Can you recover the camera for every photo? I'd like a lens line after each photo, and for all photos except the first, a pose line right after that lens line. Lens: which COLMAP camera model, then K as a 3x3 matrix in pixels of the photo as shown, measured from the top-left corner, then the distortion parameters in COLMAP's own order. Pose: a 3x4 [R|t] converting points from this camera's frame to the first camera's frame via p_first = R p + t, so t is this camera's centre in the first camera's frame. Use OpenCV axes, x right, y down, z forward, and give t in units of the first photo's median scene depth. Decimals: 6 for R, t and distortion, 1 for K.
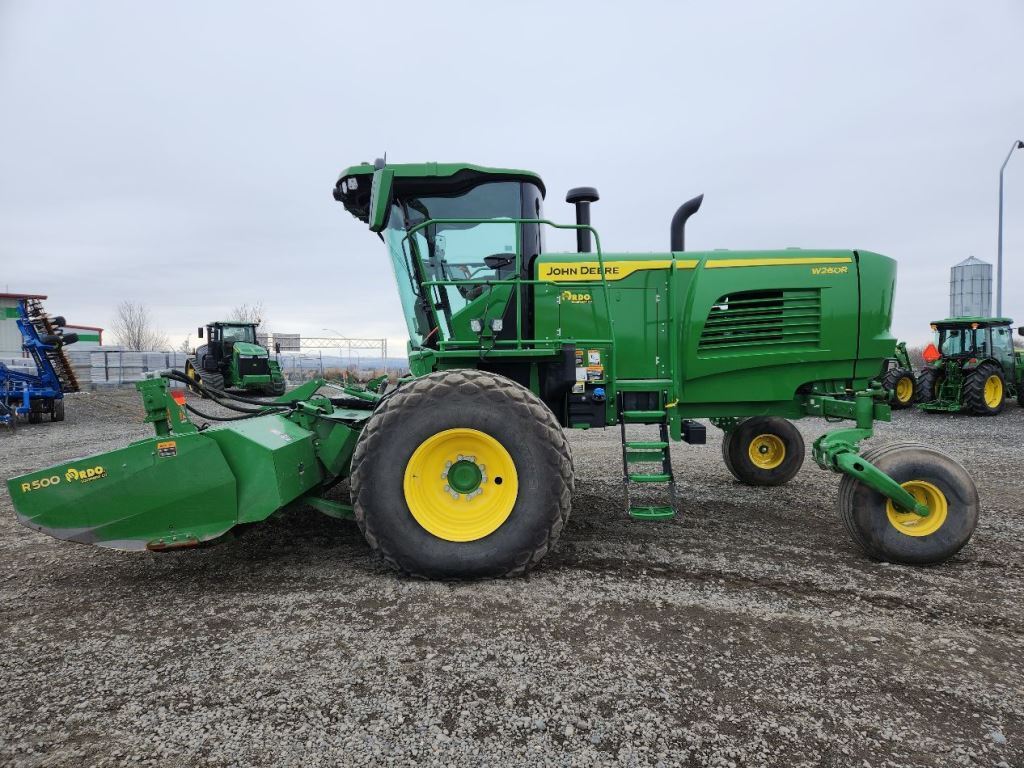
lens RADIAL K [[671.1, 0, 521.0], [0, 671.1, 384.6], [0, 0, 1]] dist [0.031400, -0.001631]
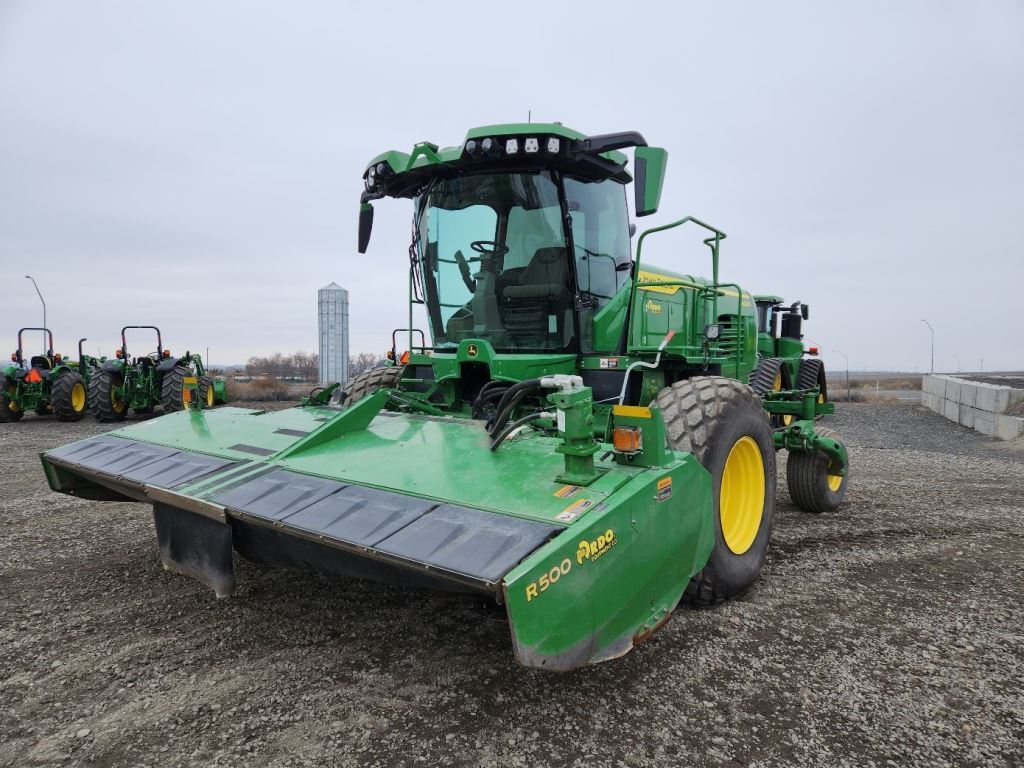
lens RADIAL K [[676.2, 0, 517.8], [0, 676.2, 378.0], [0, 0, 1]] dist [0.079717, -0.061392]
pose [[0.641588, 0.002182, 0.767046, -1.056743], [0.016425, 0.999728, -0.016583, -0.008833], [-0.766874, 0.023238, 0.641377, 0.606326]]
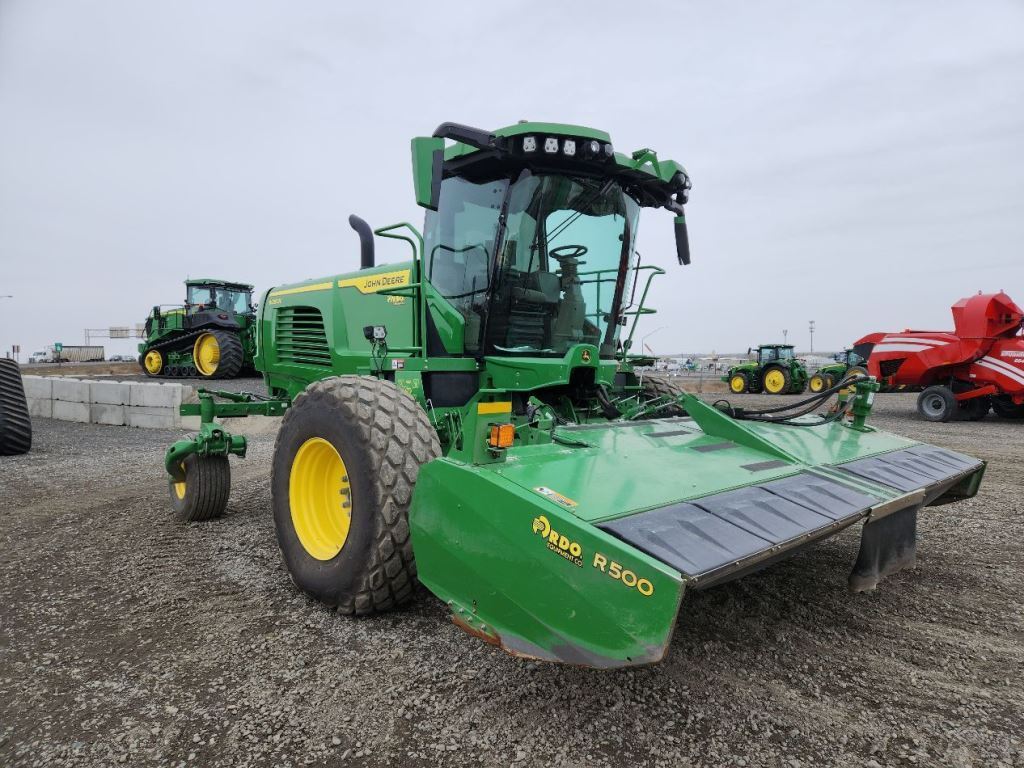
lens RADIAL K [[676.2, 0, 525.1], [0, 676.2, 389.9], [0, 0, 1]] dist [0.079717, -0.061392]
pose [[-0.711789, -0.011169, 0.702304, -0.958597], [0.038902, 0.997712, 0.055294, -0.084728], [-0.701315, 0.066679, -0.709726, 2.281728]]
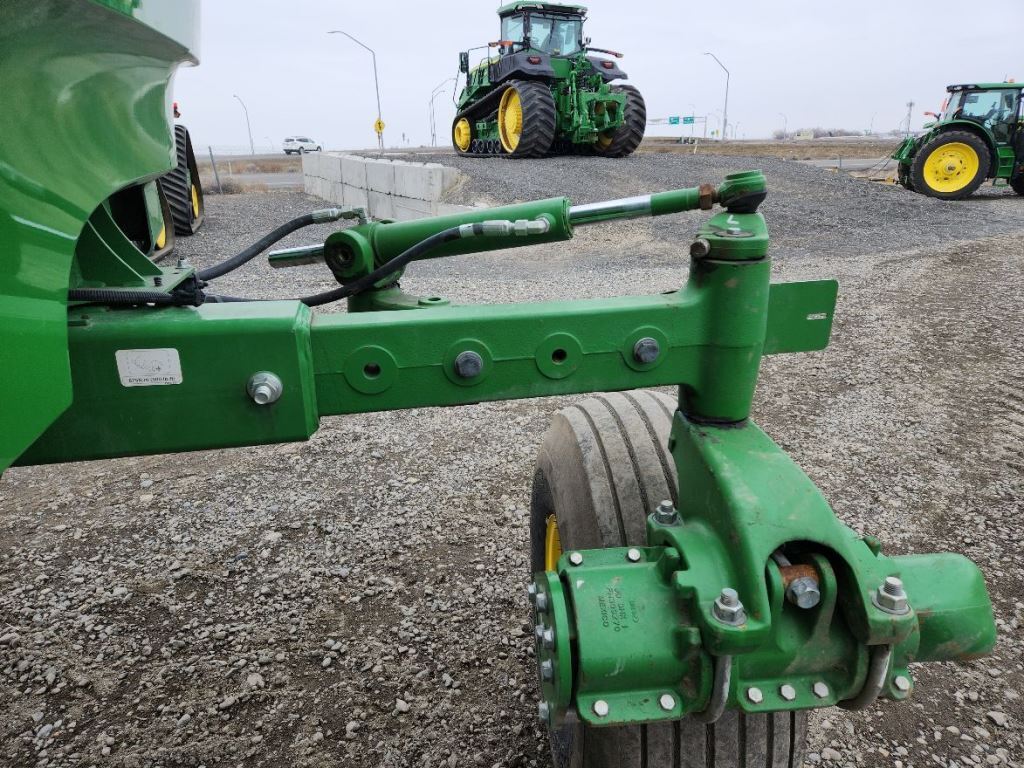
lens RADIAL K [[676.2, 0, 512.0], [0, 676.2, 384.6], [0, 0, 1]] dist [0.079717, -0.061392]
pose [[-0.192726, -0.307125, 0.931950, 0.362713], [0.054222, 0.944971, 0.322629, -0.014612], [-0.979753, 0.112711, -0.165467, 1.188647]]
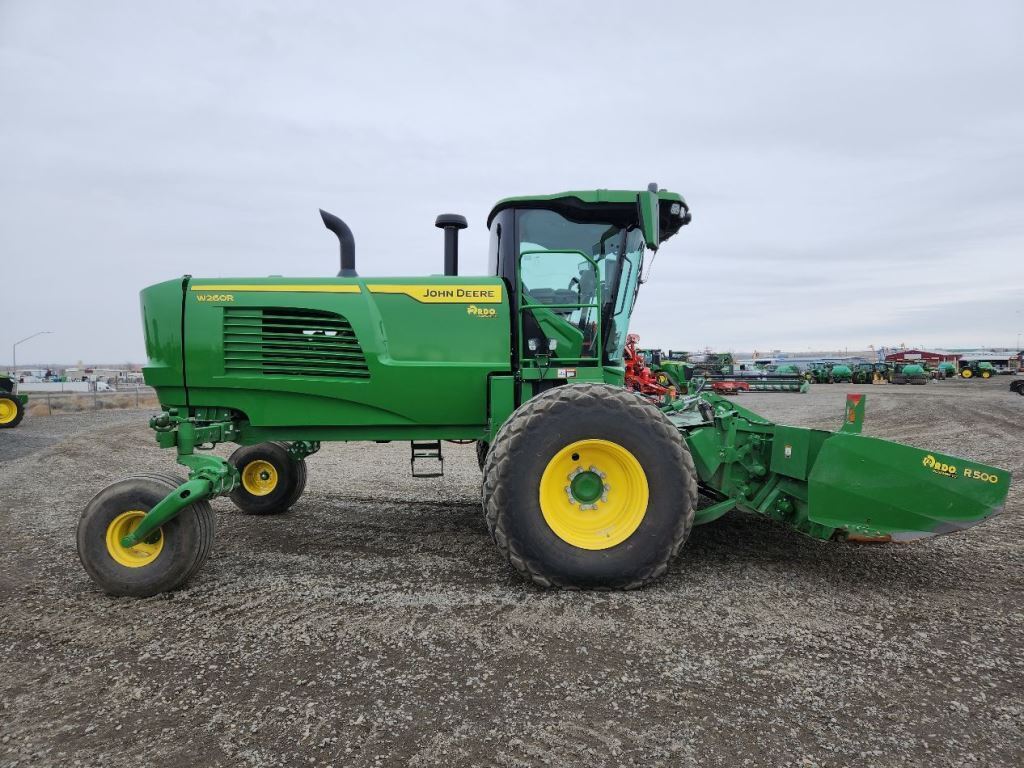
lens RADIAL K [[676.2, 0, 512.4], [0, 676.2, 383.1], [0, 0, 1]] dist [0.079717, -0.061392]
pose [[-0.997746, 0.026873, -0.061484, 0.105308], [0.023363, 0.998094, 0.057122, -0.126621], [0.062902, 0.055557, -0.996472, 2.848008]]
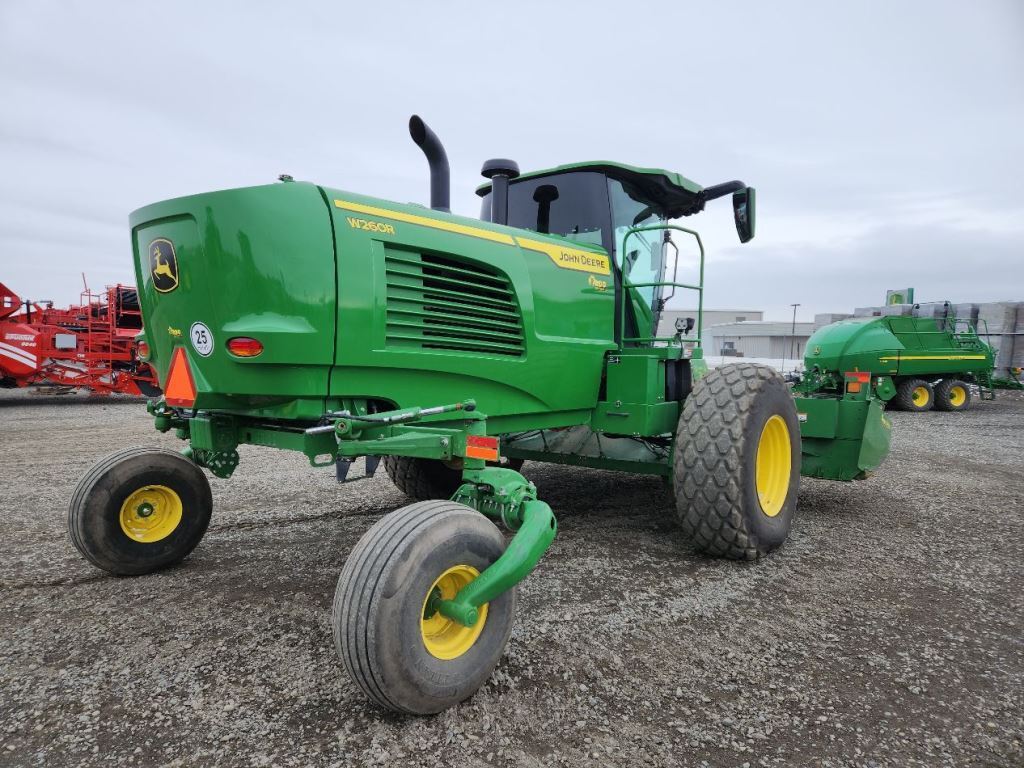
lens RADIAL K [[676.2, 0, 499.3], [0, 676.2, 394.5], [0, 0, 1]] dist [0.079717, -0.061392]
pose [[-0.645114, 0.056561, -0.761990, 1.085552], [-0.029607, 0.994657, 0.098898, -0.110508], [0.763512, 0.086361, -0.639993, 2.192037]]
